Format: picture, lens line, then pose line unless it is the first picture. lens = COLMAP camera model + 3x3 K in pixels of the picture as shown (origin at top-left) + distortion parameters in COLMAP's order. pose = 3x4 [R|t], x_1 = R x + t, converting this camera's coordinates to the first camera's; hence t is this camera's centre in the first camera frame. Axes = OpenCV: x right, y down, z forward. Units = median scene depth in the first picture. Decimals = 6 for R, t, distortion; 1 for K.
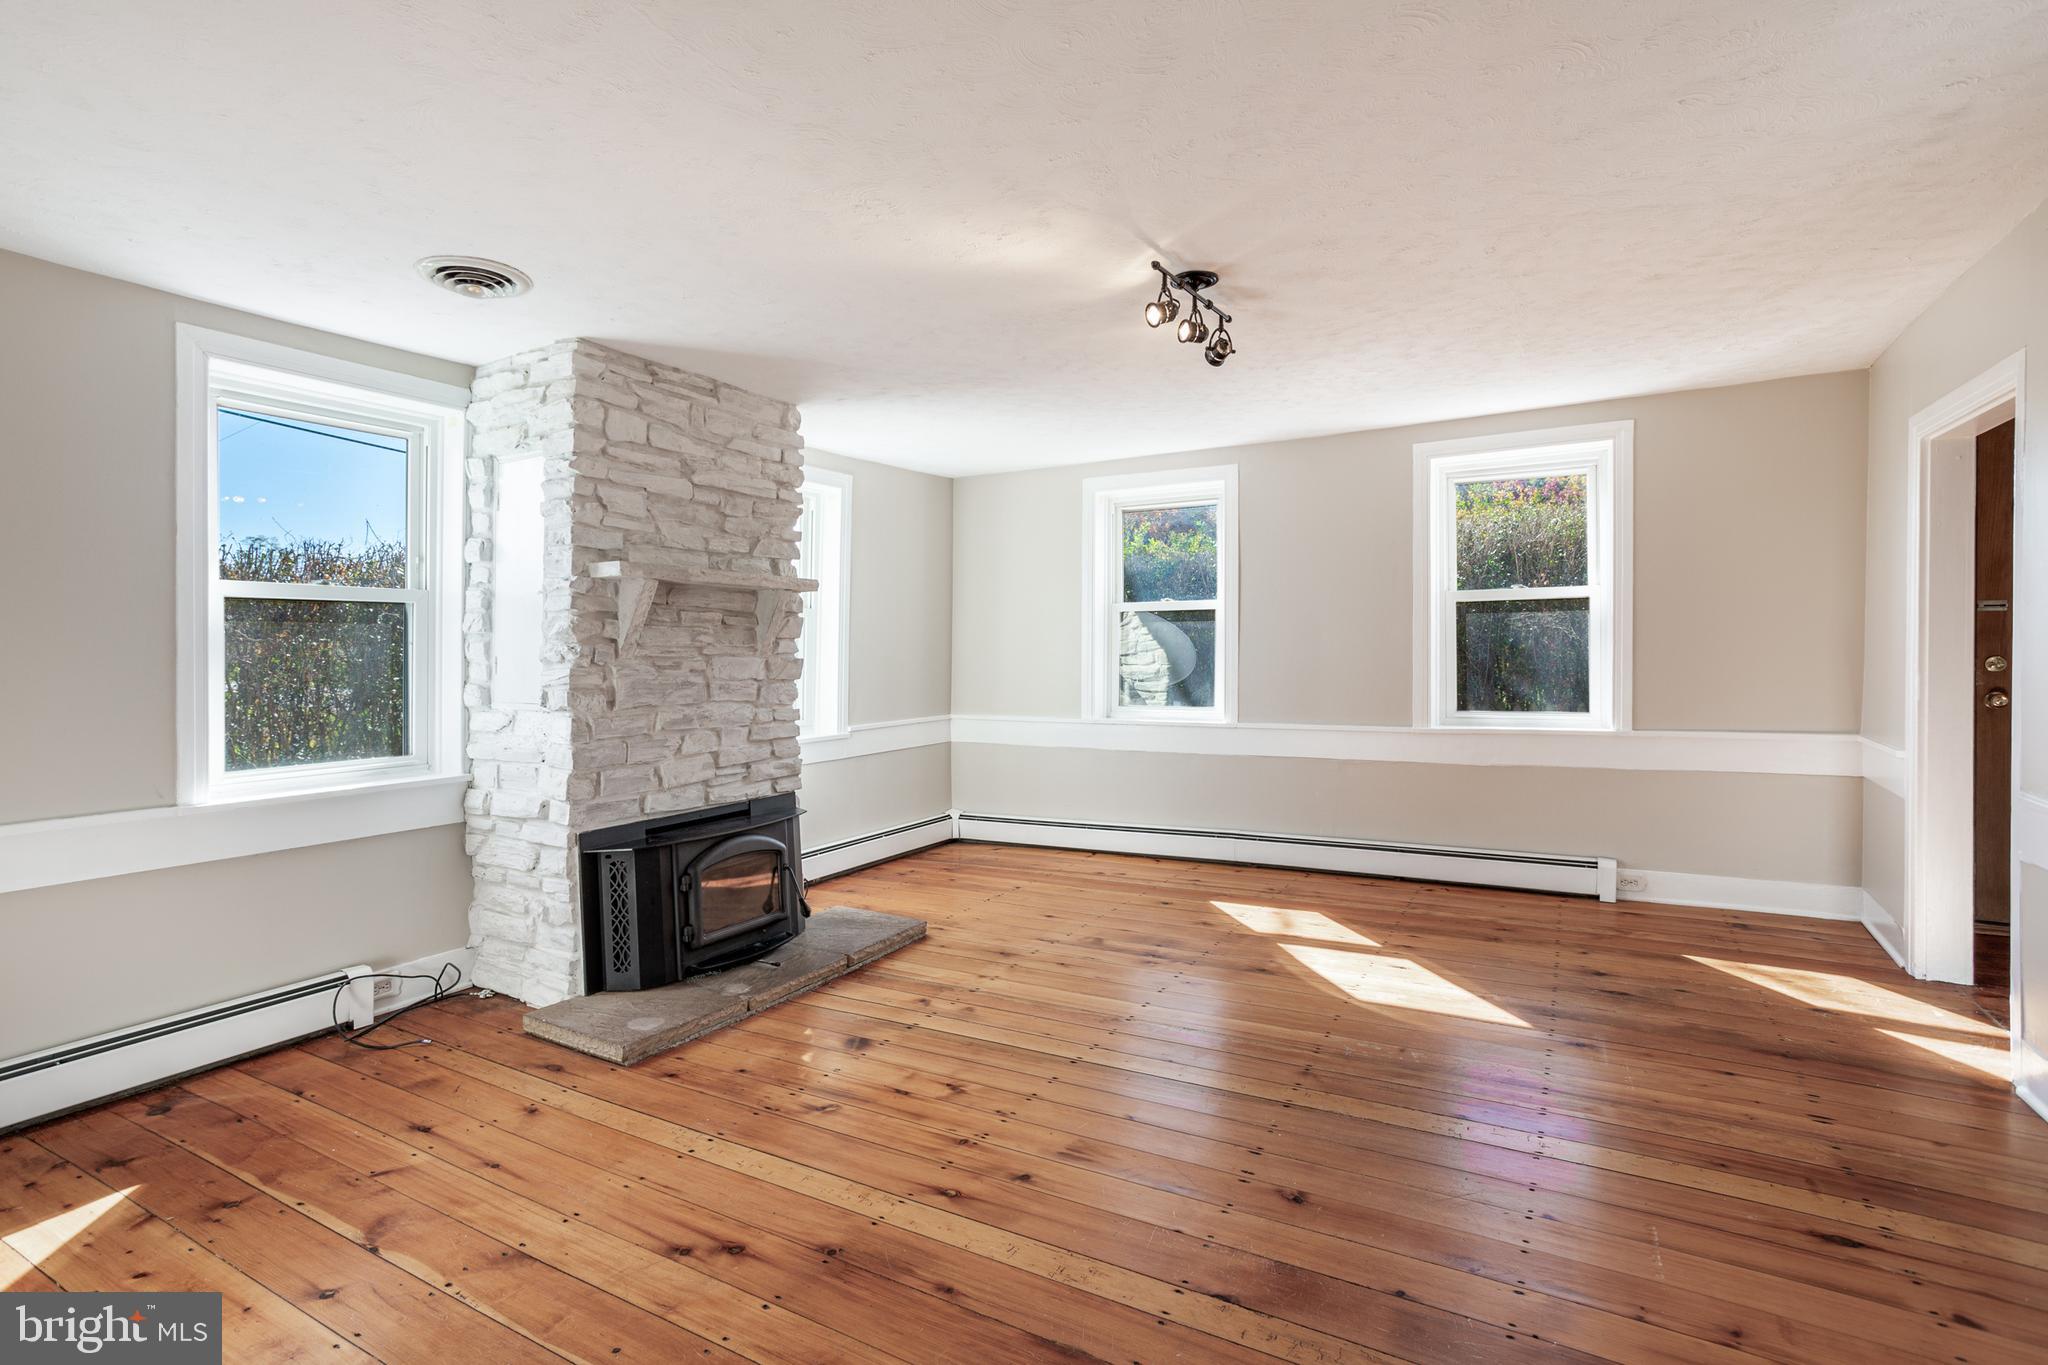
lens RADIAL K [[994.0, 0, 1022.7], [0, 994.0, 666.6], [0, 0, 1]] dist [-0.050655, 0.035983]
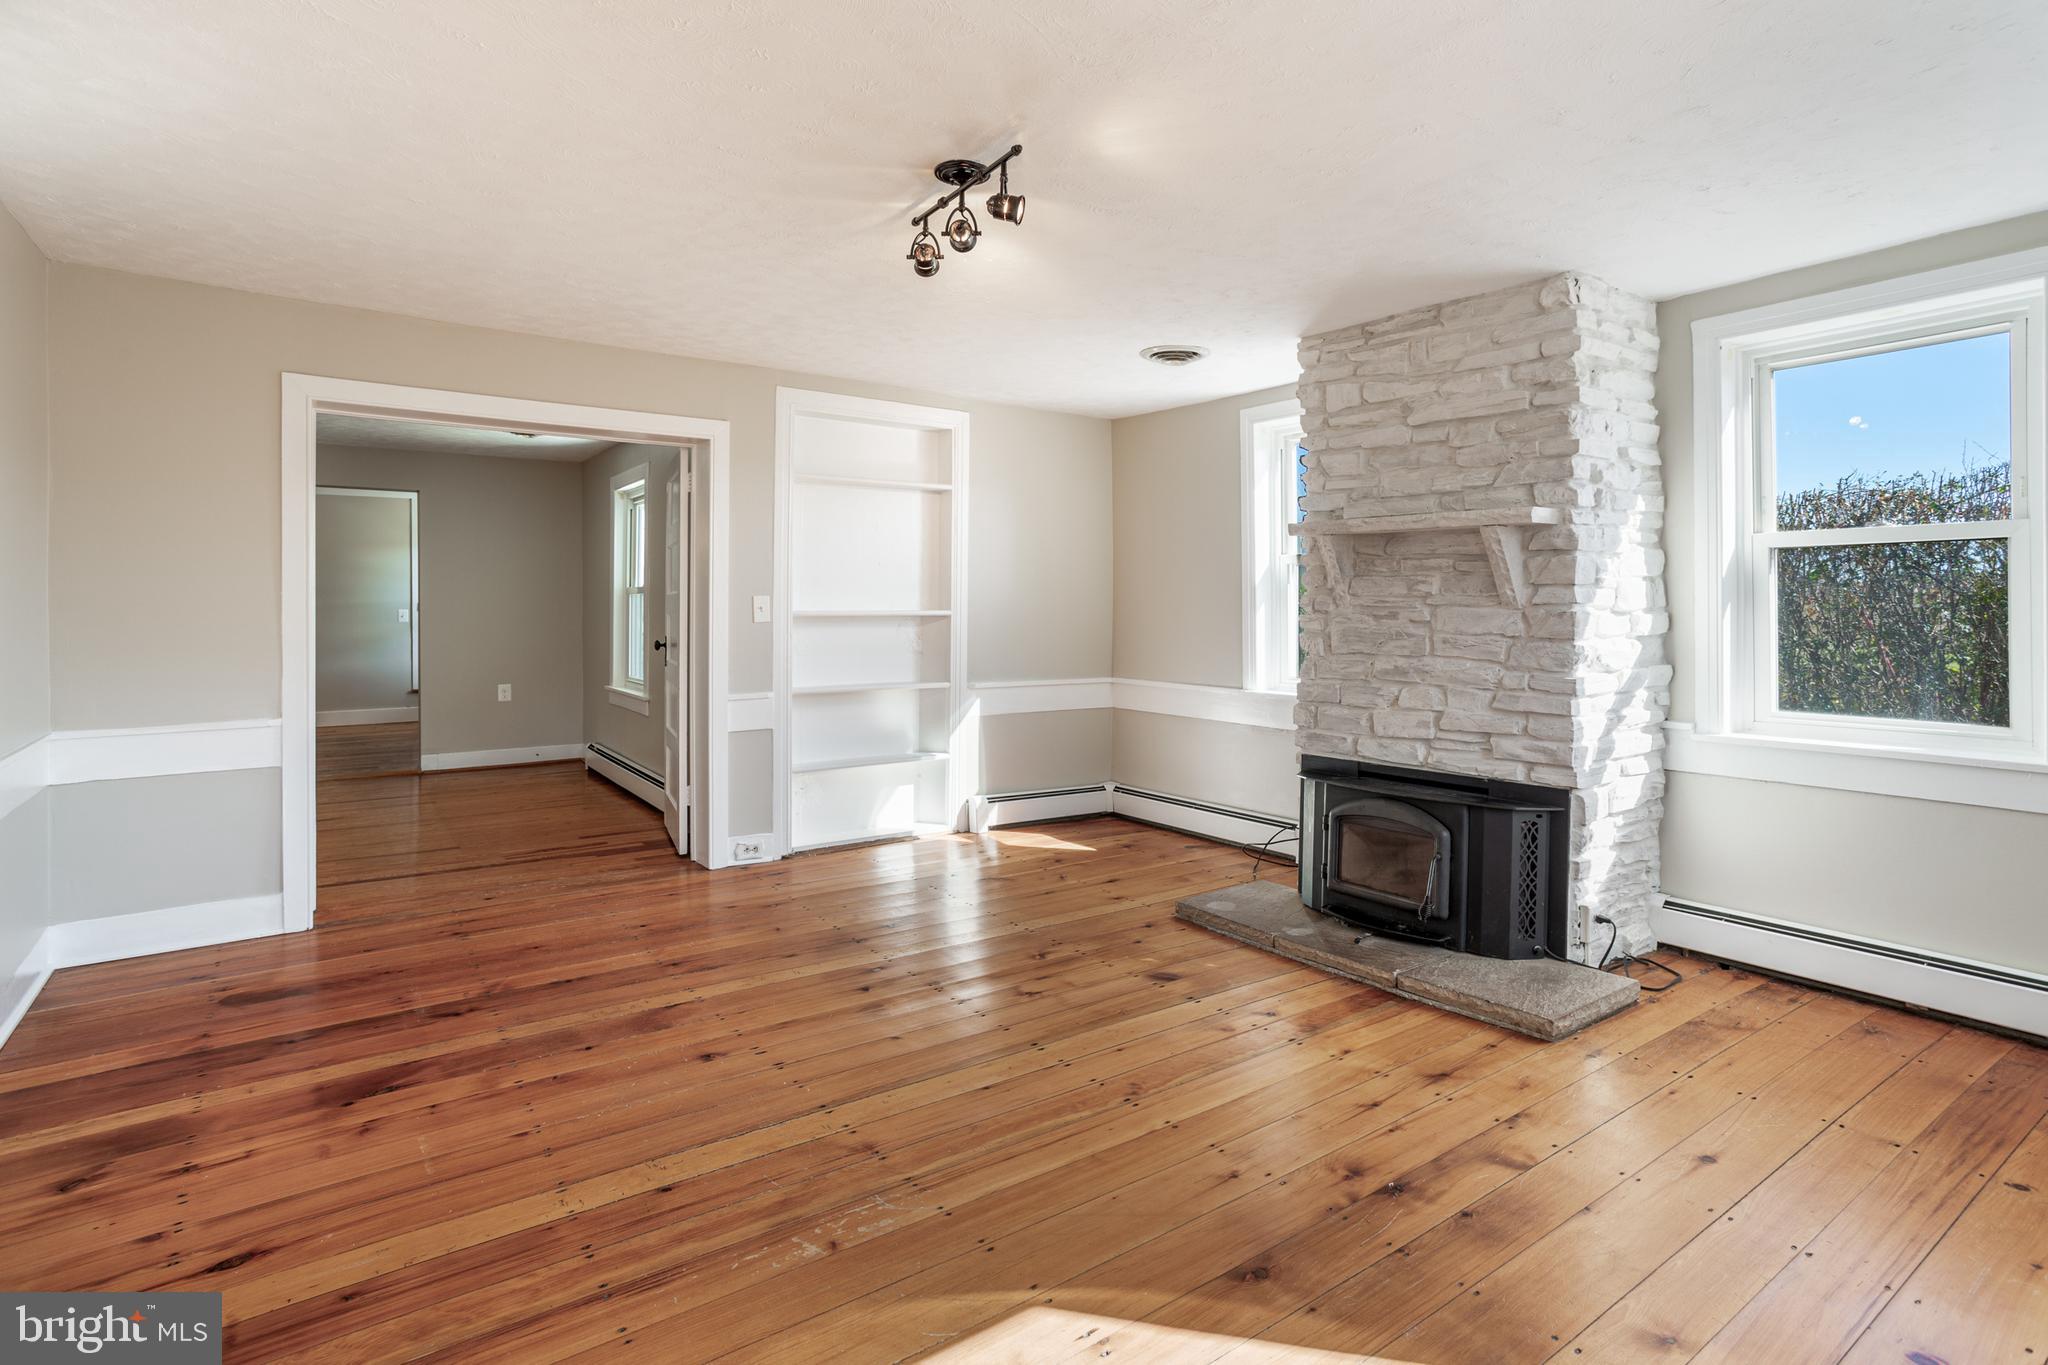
lens RADIAL K [[1034.8, 0, 1030.4], [0, 1034.8, 587.5], [0, 0, 1]] dist [-0.057413, 0.034995]
pose [[-0.412799, -0.003621, -0.910815, 0.749463], [-0.008755, 0.999962, -0.000008, -0.026296], [0.910780, 0.007971, -0.412815, 1.112392]]
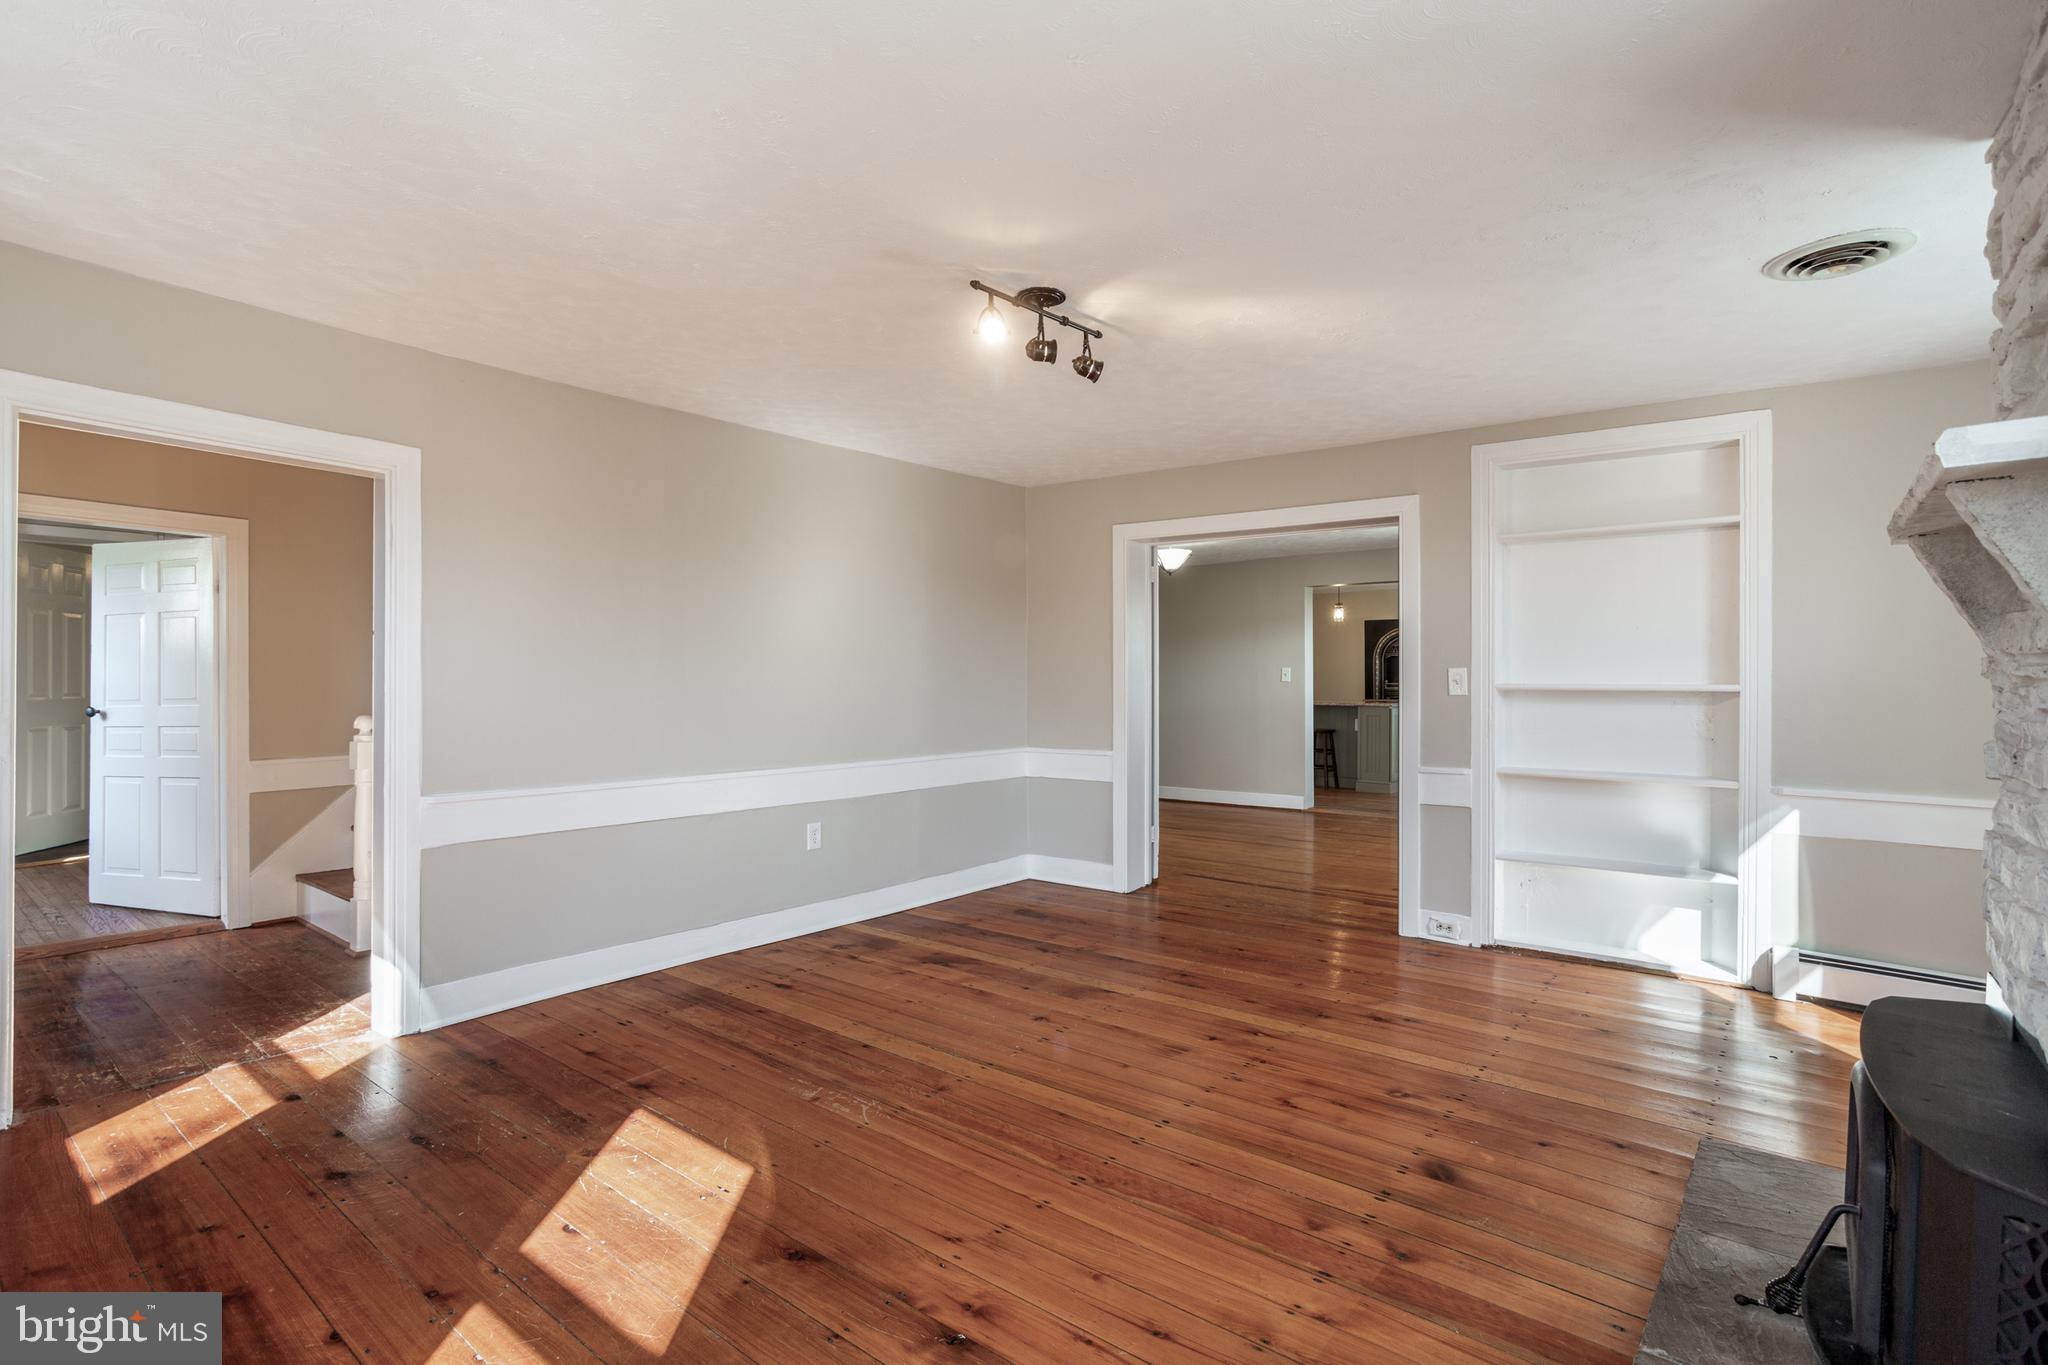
lens RADIAL K [[994.0, 0, 1022.7], [0, 994.0, 666.6], [0, 0, 1]] dist [-0.050655, 0.035983]
pose [[-0.987544, 0.012823, 0.156817, 0.027012], [0.013385, 0.999907, 0.002524, -0.024532], [-0.156770, 0.004591, -0.987624, 1.540715]]
